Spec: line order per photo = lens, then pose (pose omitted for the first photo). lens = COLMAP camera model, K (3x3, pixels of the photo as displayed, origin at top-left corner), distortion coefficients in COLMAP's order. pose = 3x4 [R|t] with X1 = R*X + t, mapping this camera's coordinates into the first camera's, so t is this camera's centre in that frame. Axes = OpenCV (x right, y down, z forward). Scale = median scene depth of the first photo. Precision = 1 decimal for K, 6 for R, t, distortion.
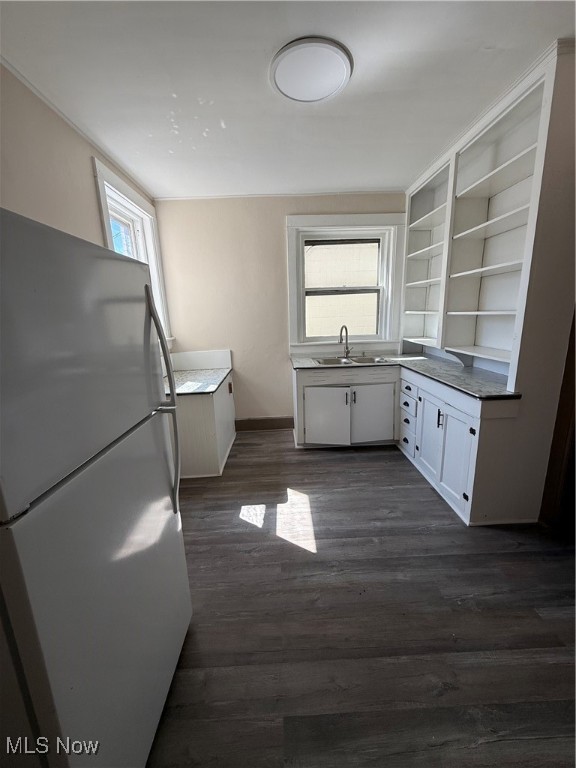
lens RADIAL K [[305.4, 0, 284.4], [0, 305.4, 382.7], [0, 0, 1]] dist [0.000889, 0.000301]
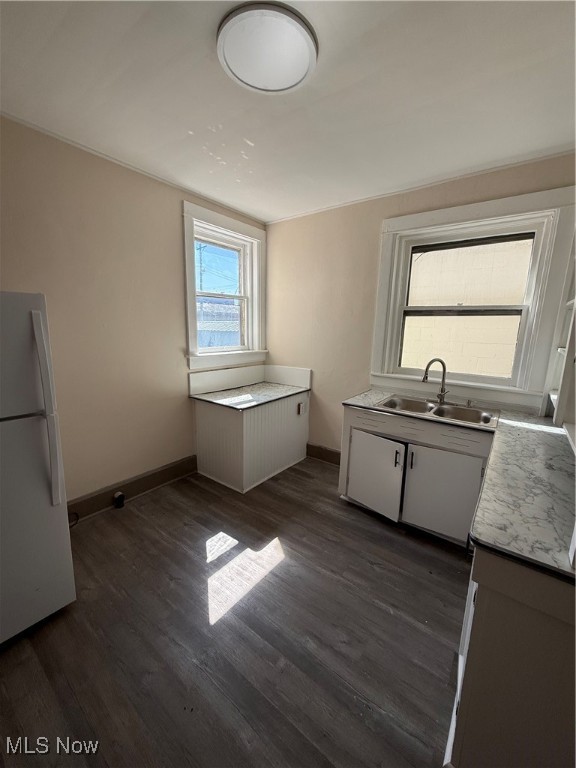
lens RADIAL K [[305.4, 0, 284.9], [0, 305.4, 381.5], [0, 0, 1]] dist [0.000889, 0.000301]
pose [[0.779219, 0.165081, -0.604620, 0.391360], [-0.189720, 0.981557, 0.023491, -0.089821], [0.597347, 0.096404, 0.796167, 0.235123]]
